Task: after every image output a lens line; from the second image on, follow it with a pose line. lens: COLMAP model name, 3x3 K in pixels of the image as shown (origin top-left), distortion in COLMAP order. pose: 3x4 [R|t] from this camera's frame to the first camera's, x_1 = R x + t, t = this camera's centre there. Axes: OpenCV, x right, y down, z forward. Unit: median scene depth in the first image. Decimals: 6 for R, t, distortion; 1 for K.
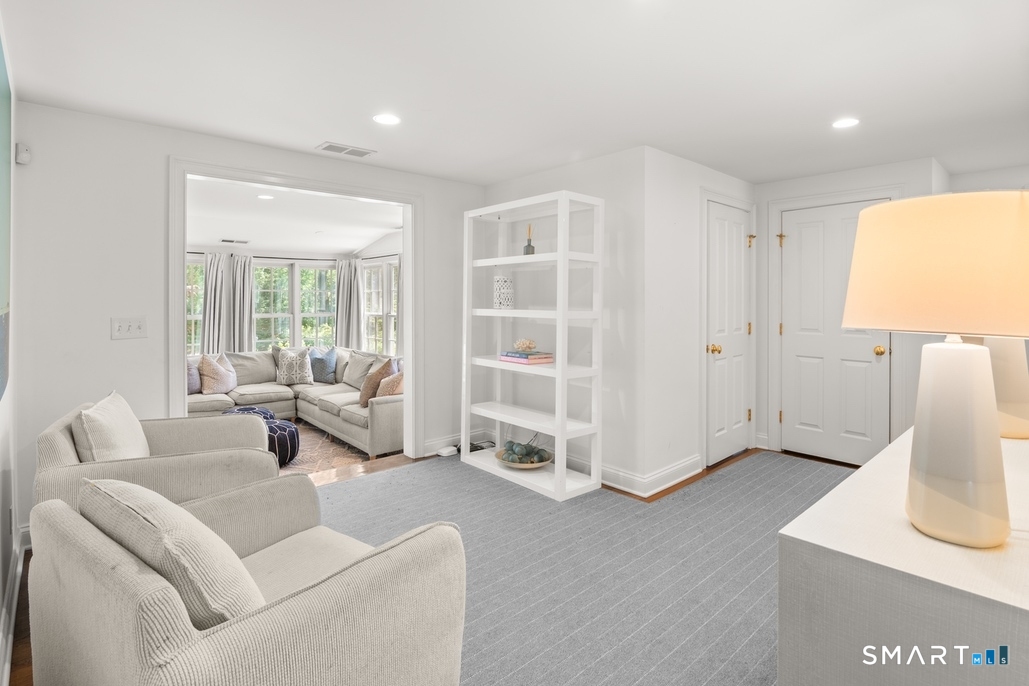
lens RADIAL K [[515.8, 0, 512.9], [0, 515.8, 305.6], [0, 0, 1]] dist [-0.000214, -0.000295]
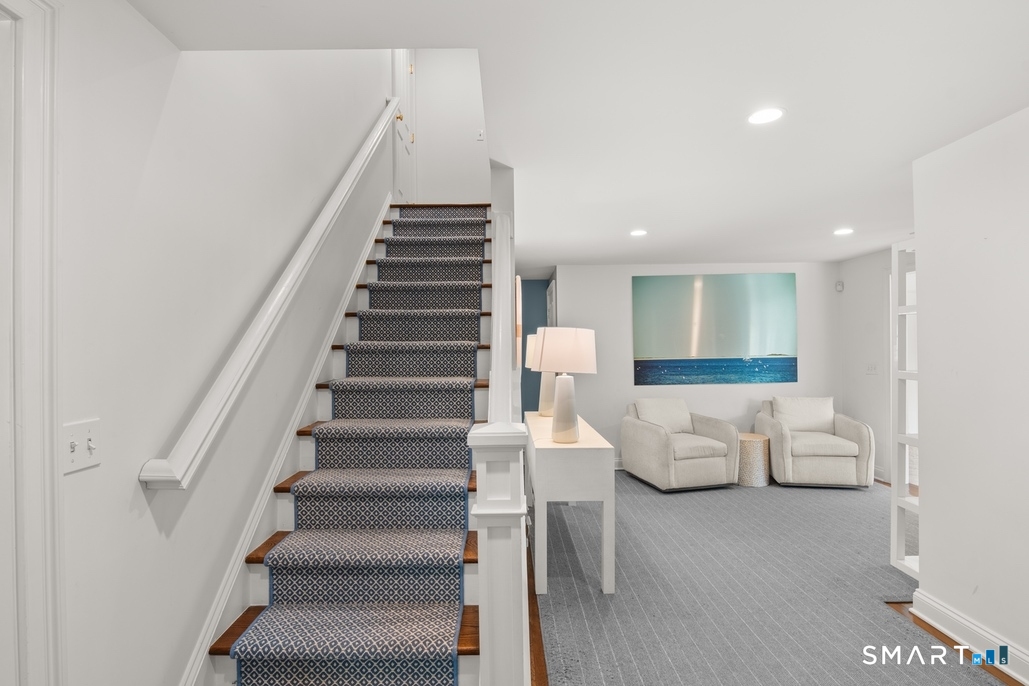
lens RADIAL K [[491.5, 0, 511.5], [0, 491.5, 334.4], [0, 0, 1]] dist [-0.001293, -0.000258]
pose [[-0.663455, -0.013110, -0.748101, 0.634268], [0.003930, 0.999772, -0.021006, -0.022272], [0.748206, -0.016877, -0.663252, 0.535042]]
